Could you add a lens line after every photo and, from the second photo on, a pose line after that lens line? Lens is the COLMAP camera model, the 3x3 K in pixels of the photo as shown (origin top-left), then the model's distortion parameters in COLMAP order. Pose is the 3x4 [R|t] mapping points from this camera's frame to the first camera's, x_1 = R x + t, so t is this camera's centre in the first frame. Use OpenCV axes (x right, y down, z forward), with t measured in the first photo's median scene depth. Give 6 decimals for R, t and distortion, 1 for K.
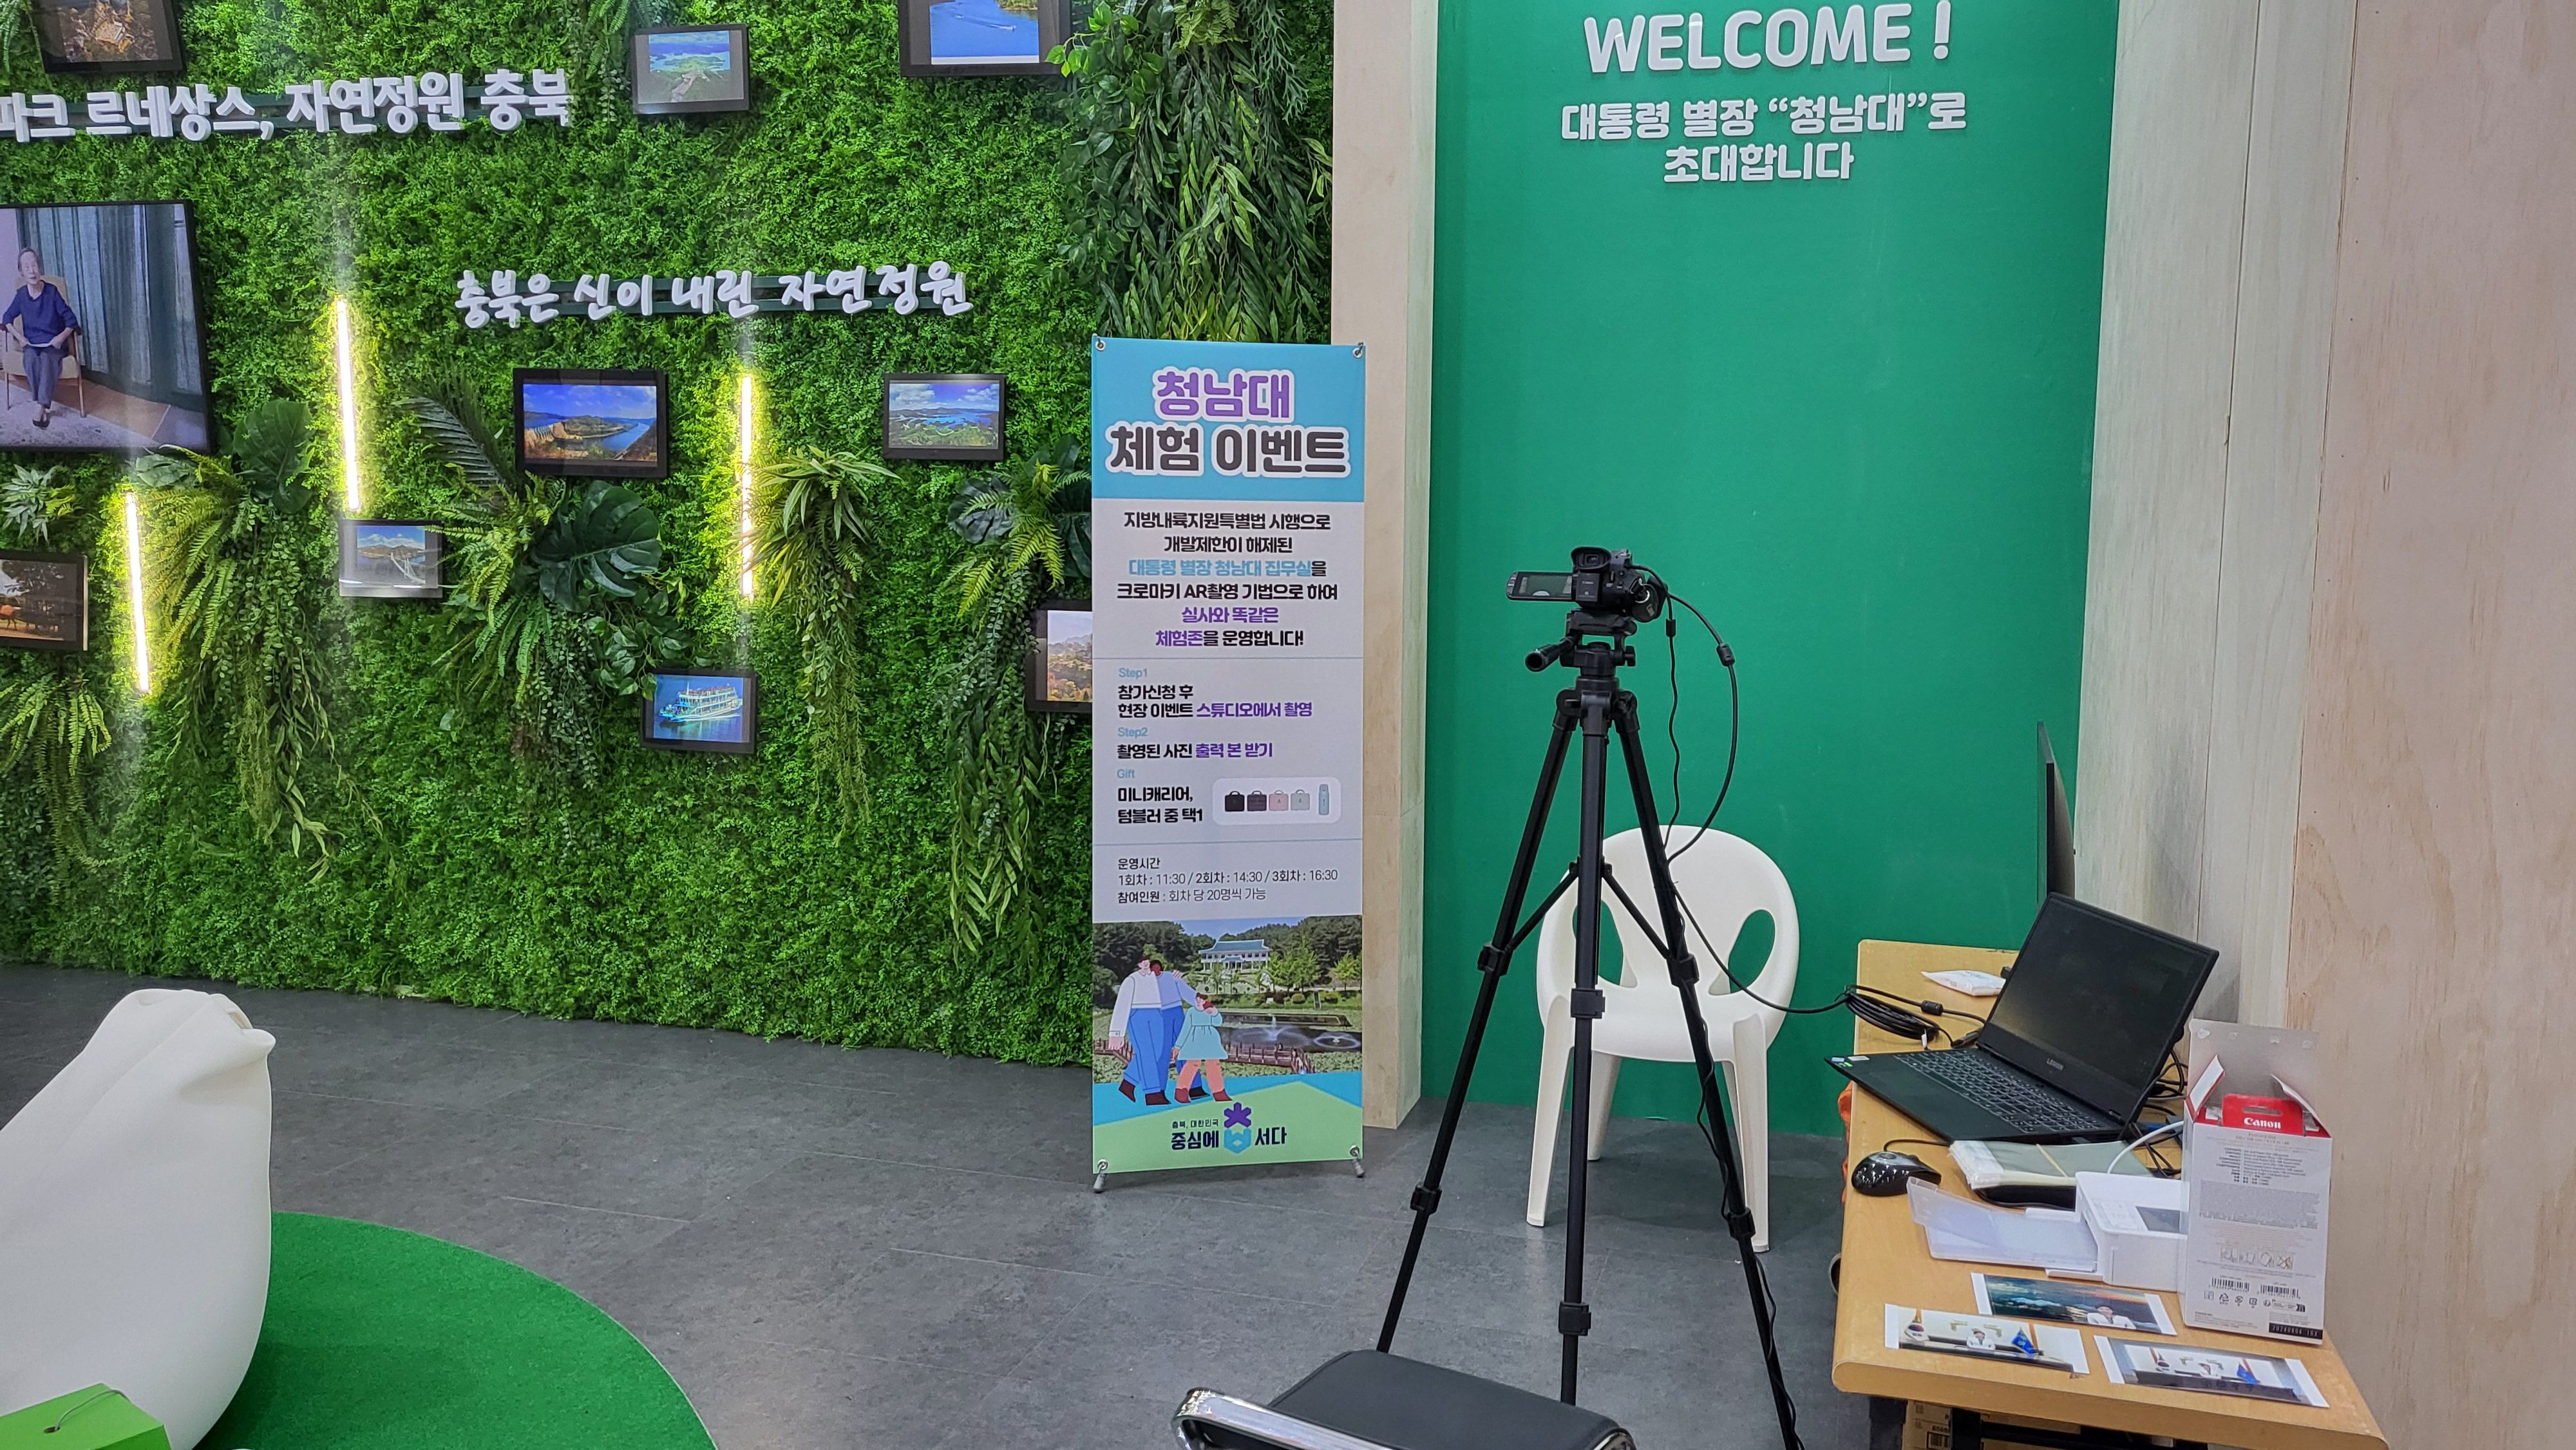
lens RADIAL K [[1928.8, 0, 1282.5], [0, 1928.8, 723.9], [0, 0, 1]] dist [-0.016772, 0.018038]
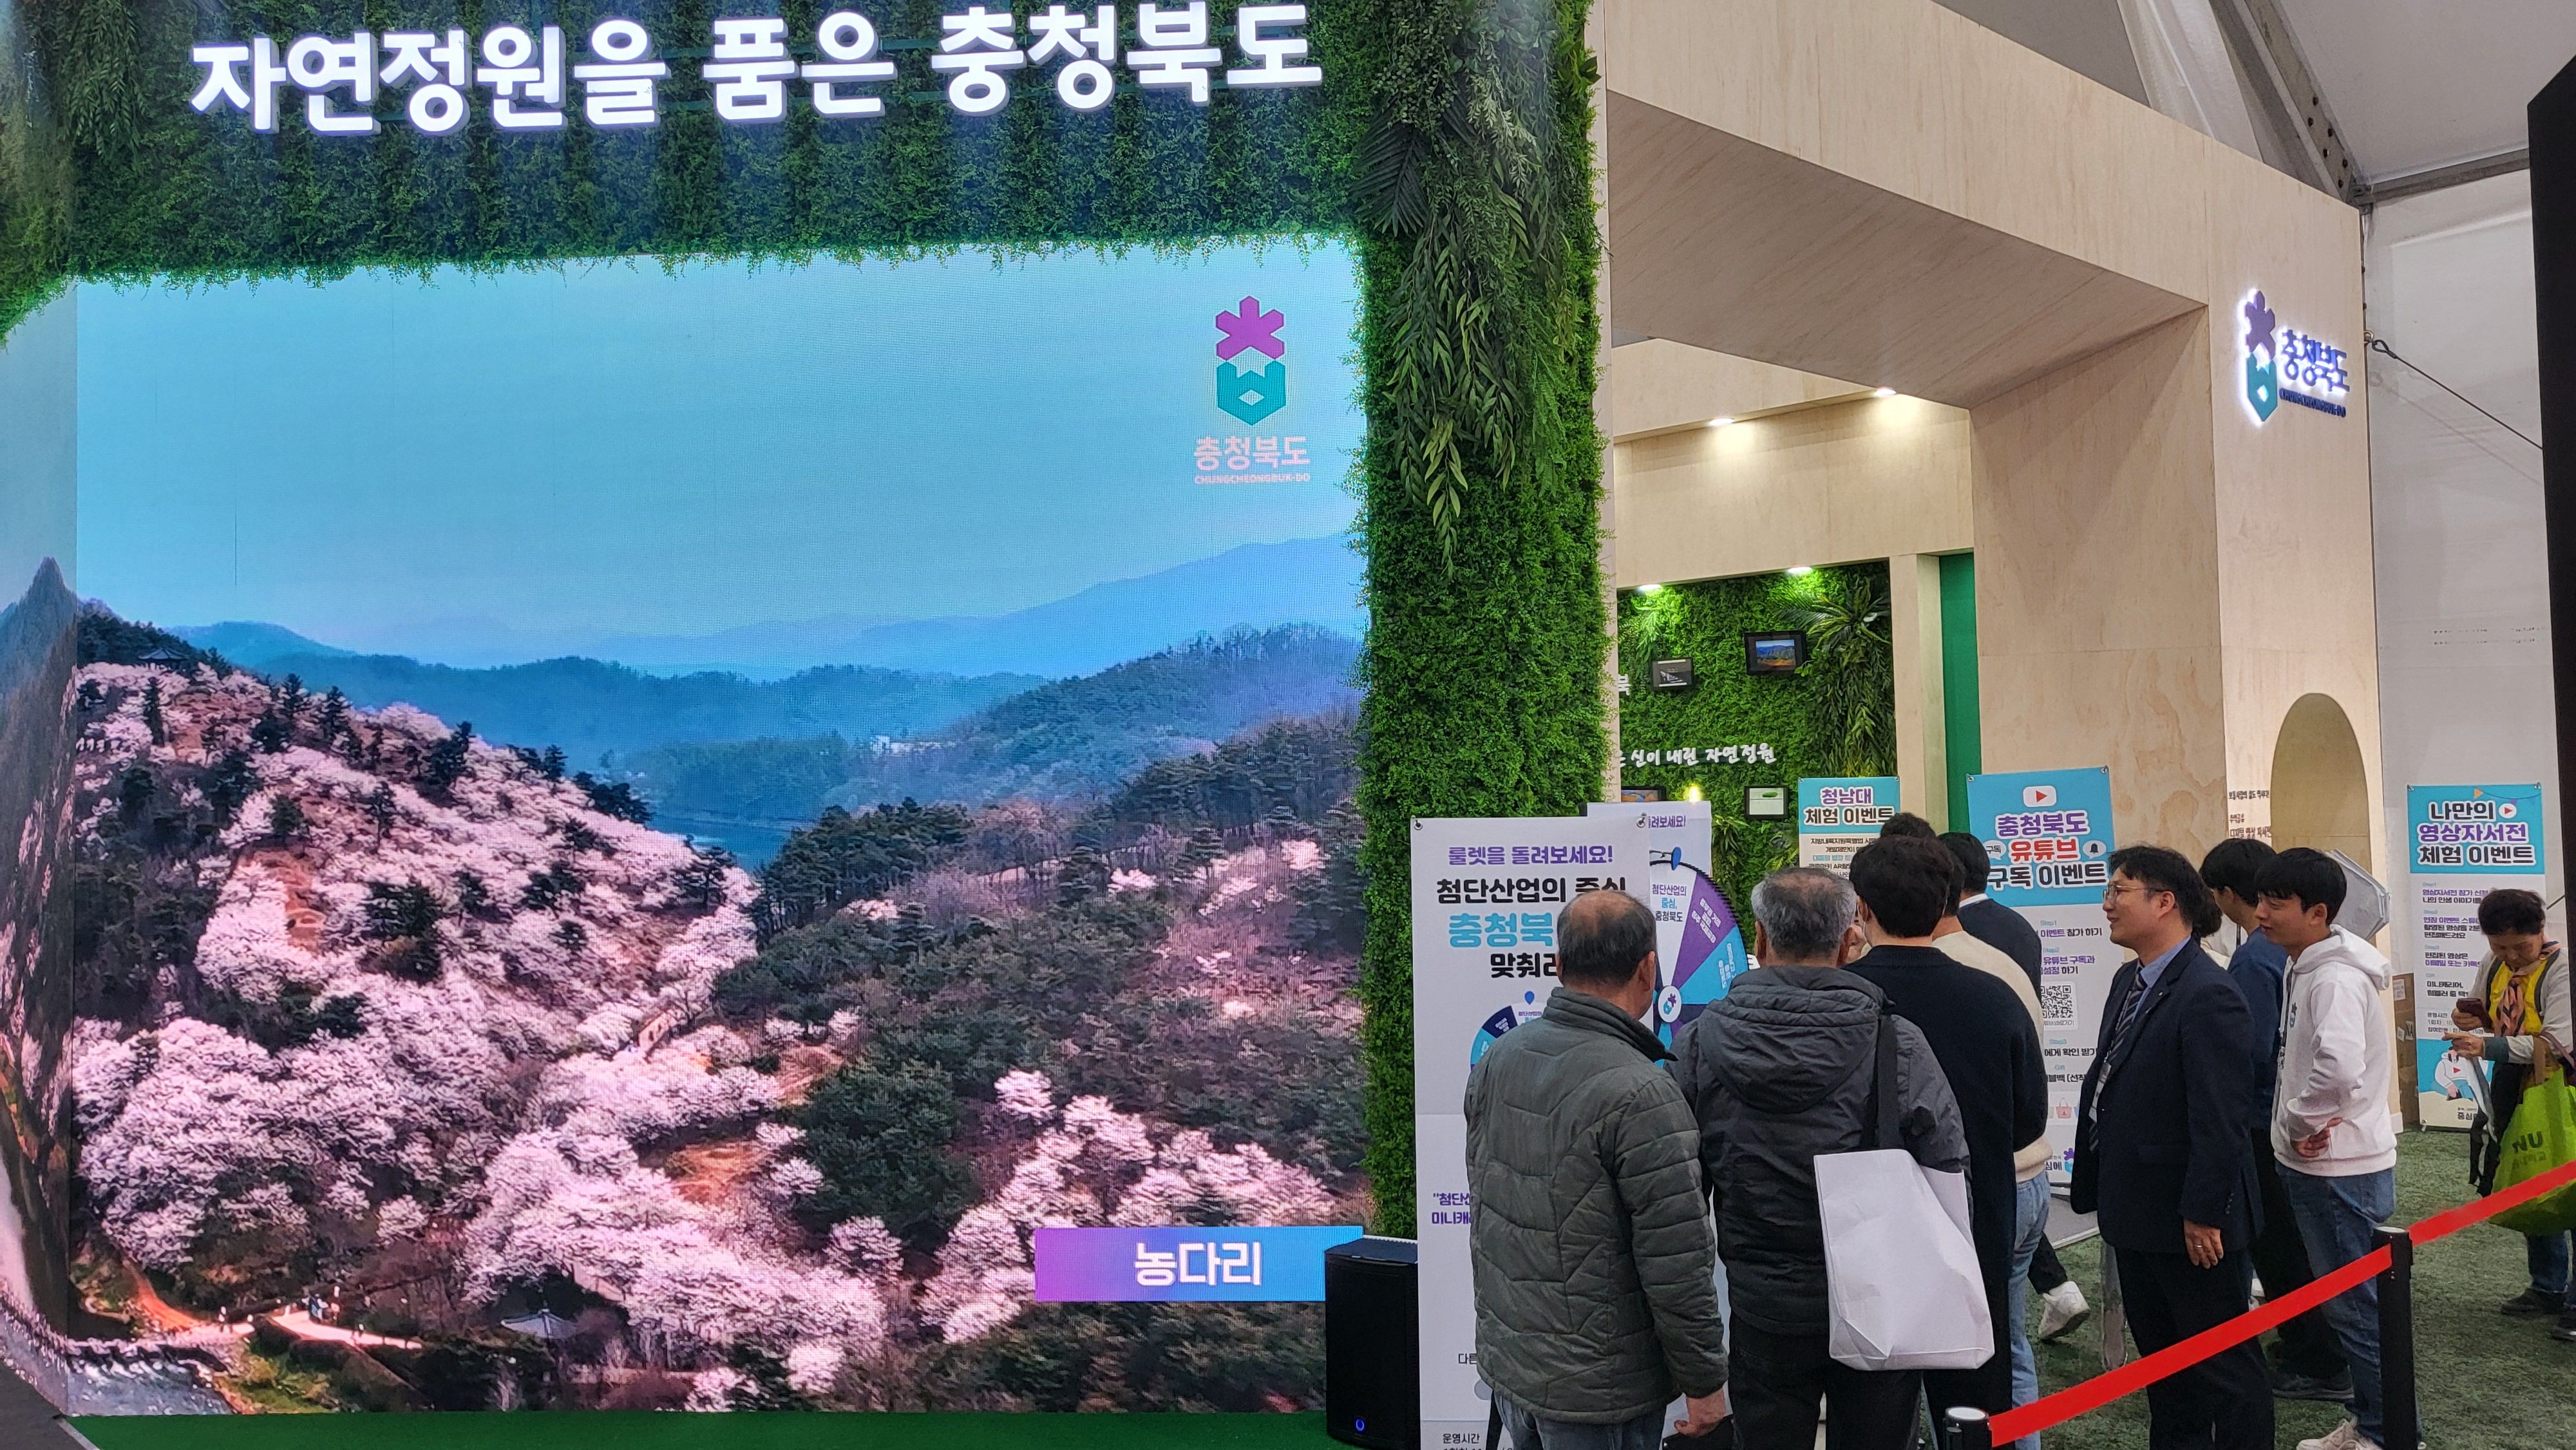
lens RADIAL K [[1928.8, 0, 1287.5], [0, 1928.8, 724.2], [0, 0, 1]] dist [-0.016772, 0.018038]
pose [[0.859943, -0.055225, -0.507394, 0.703218], [-0.028454, 0.987396, -0.155693, 0.188540], [0.509597, 0.148324, 0.847532, -1.830801]]
